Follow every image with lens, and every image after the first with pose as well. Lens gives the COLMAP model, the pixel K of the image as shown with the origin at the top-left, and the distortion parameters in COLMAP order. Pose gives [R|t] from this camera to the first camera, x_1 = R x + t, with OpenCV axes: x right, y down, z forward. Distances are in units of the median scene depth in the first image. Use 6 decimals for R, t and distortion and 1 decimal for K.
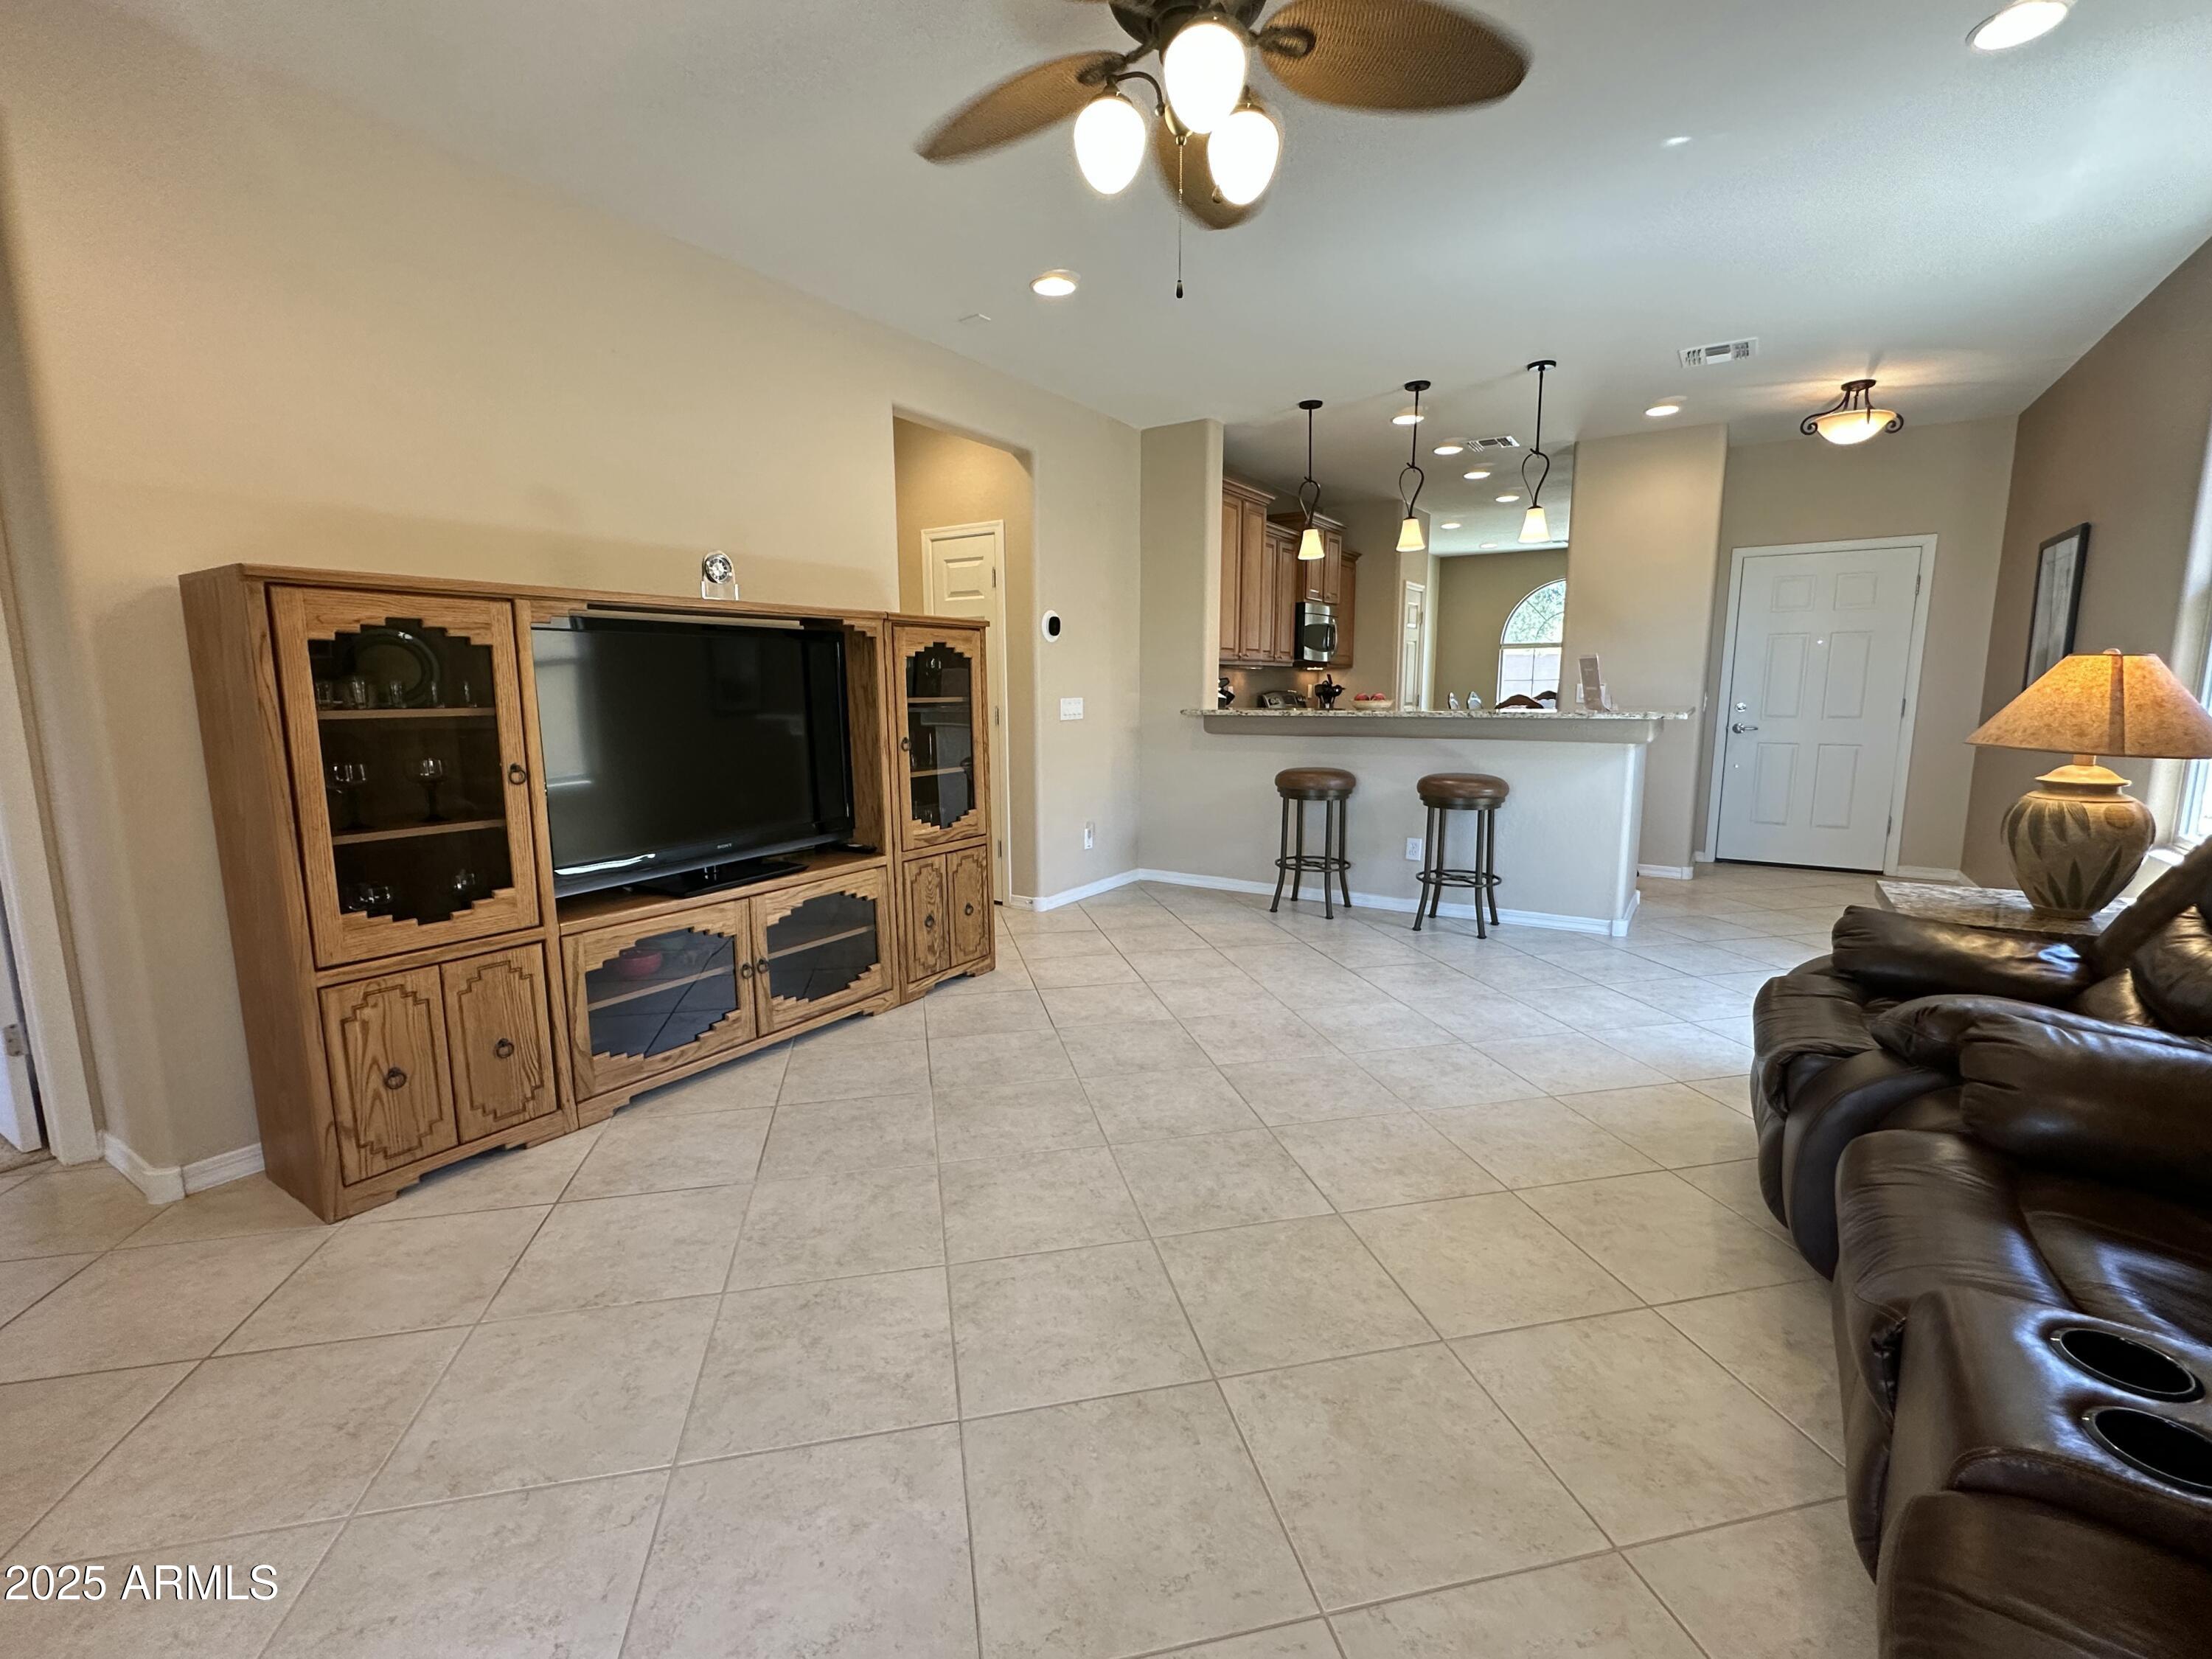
lens RADIAL K [[969.6, 0, 1114.8], [0, 969.6, 841.4], [0, 0, 1]] dist [0.001629, 0.000060]
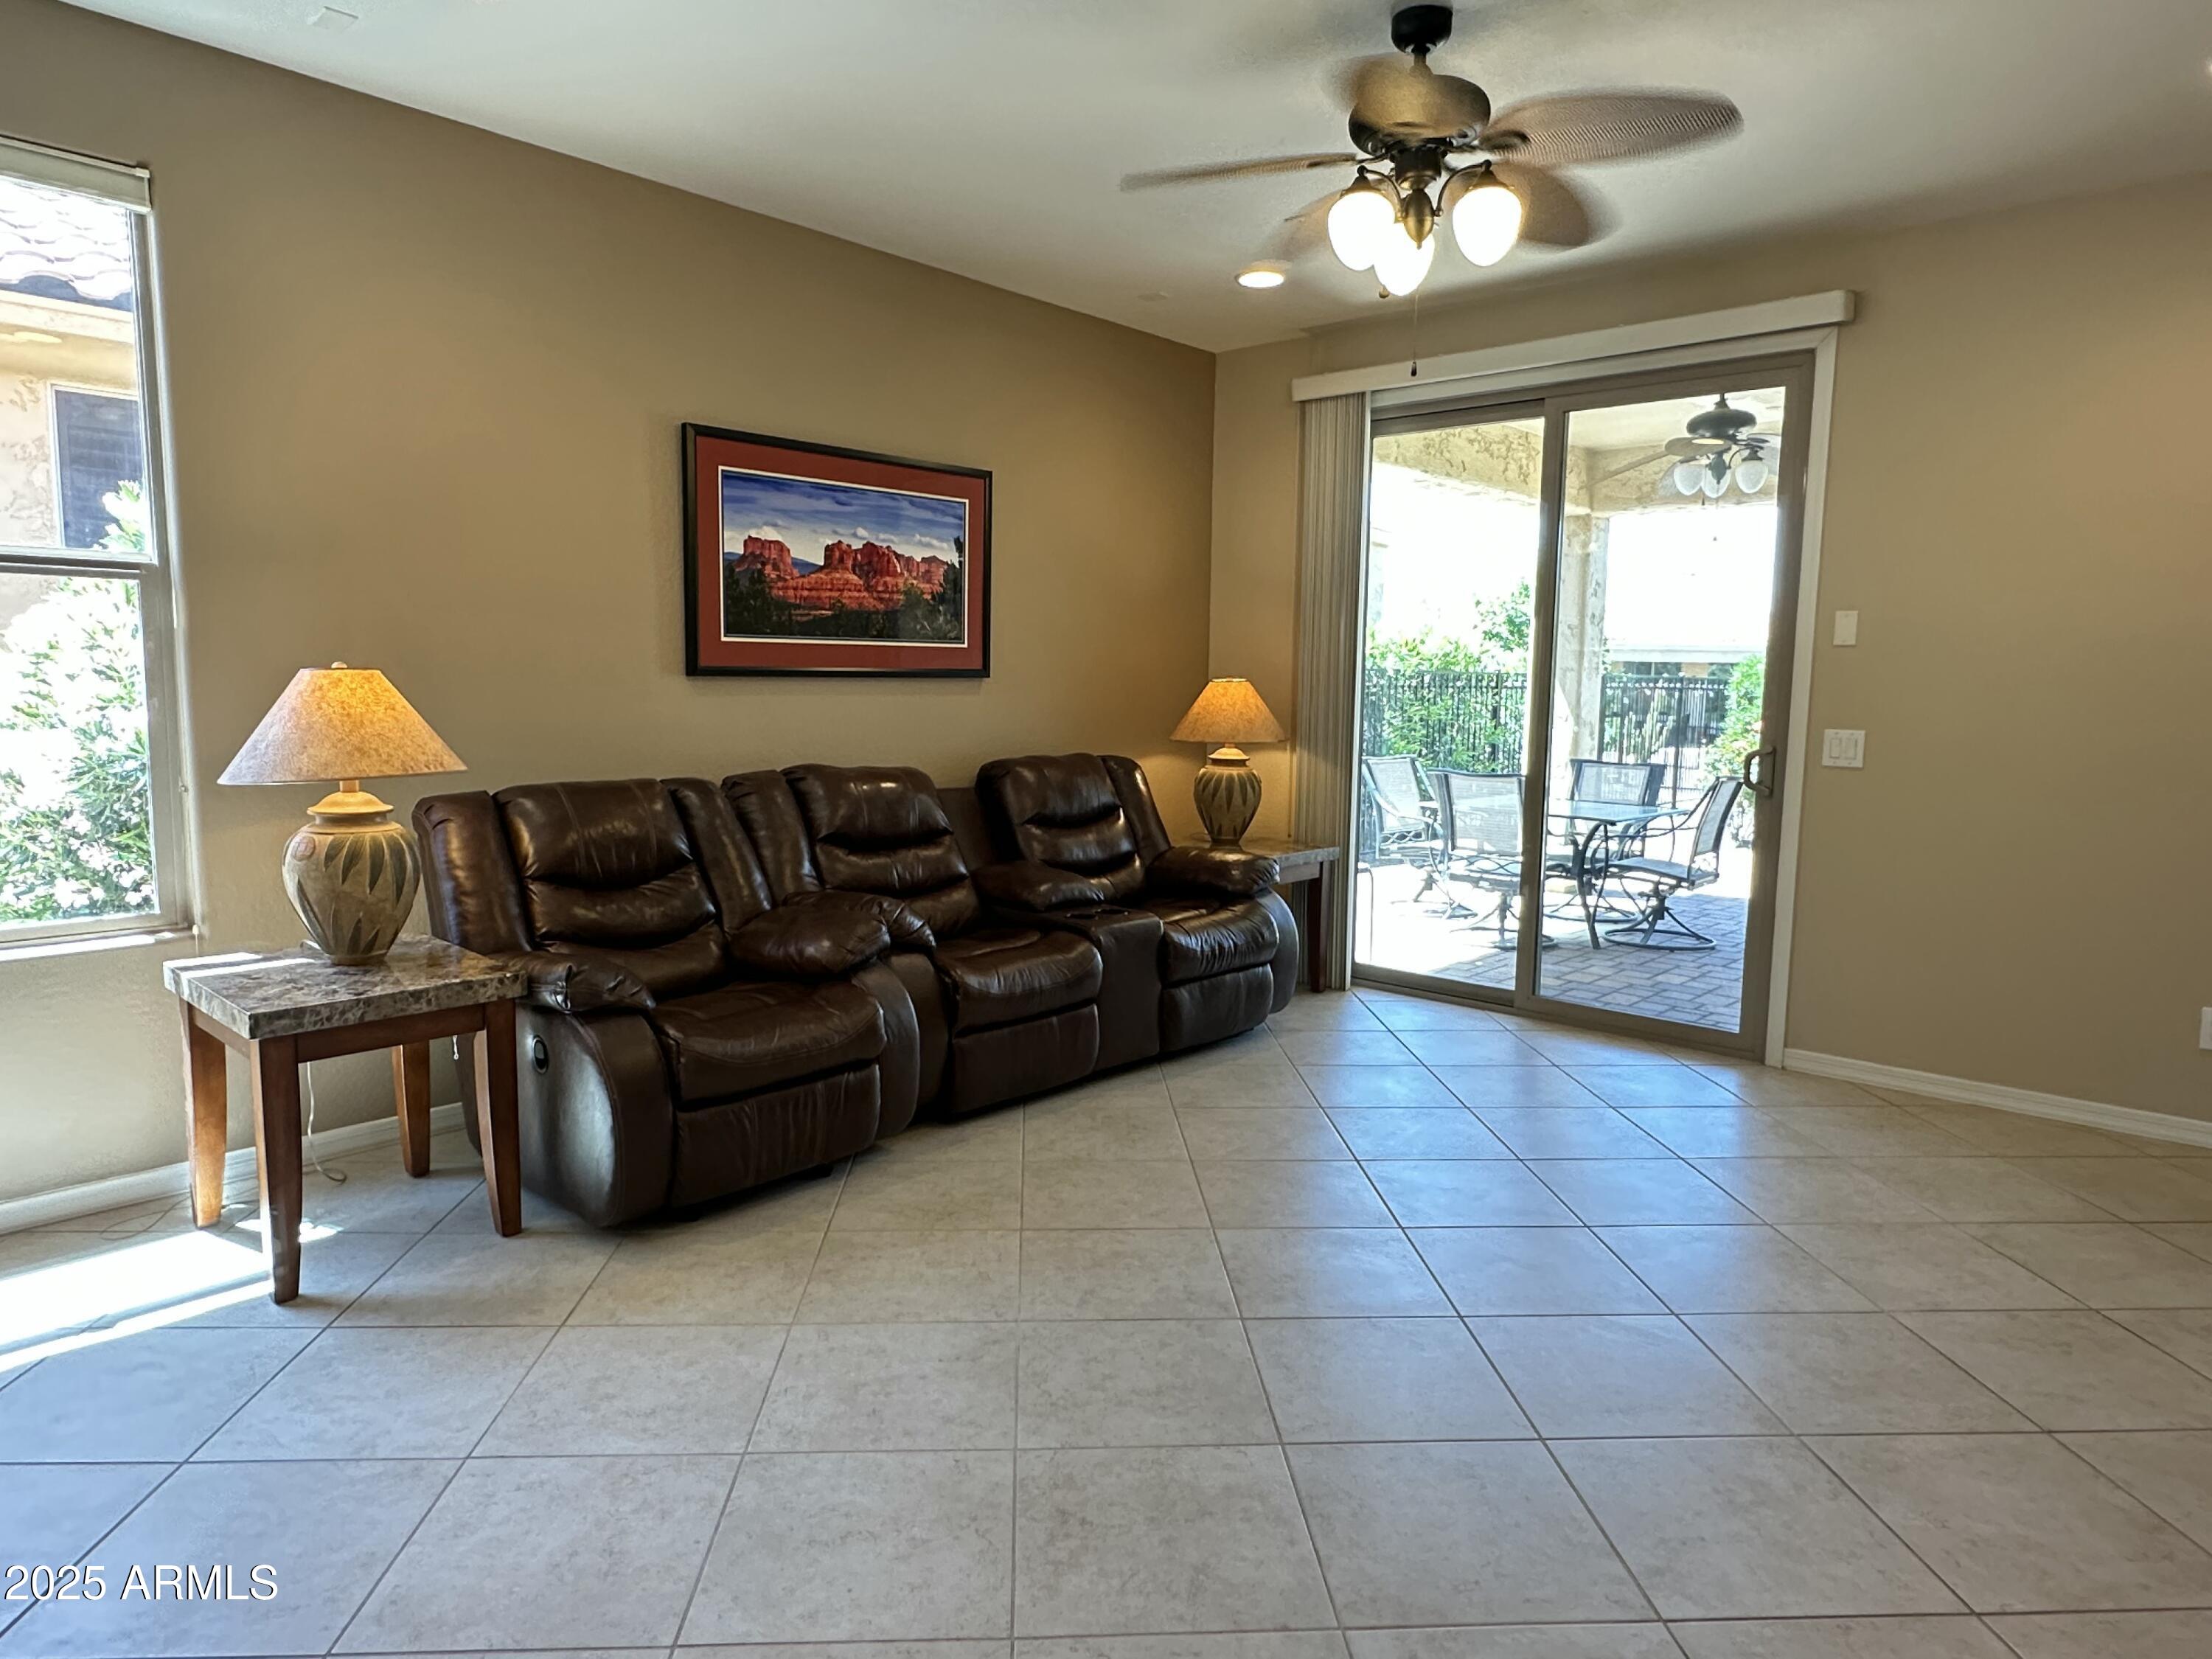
lens RADIAL K [[1395.7, 0, 1113.4], [0, 1395.7, 825.1], [0, 0, 1]] dist [0.052613, 0.001528]
pose [[-0.988113, -0.035072, 0.149675, 0.077656], [0.007916, 0.960727, 0.277383, -0.262667], [-0.153526, 0.275270, -0.949029, 1.403027]]
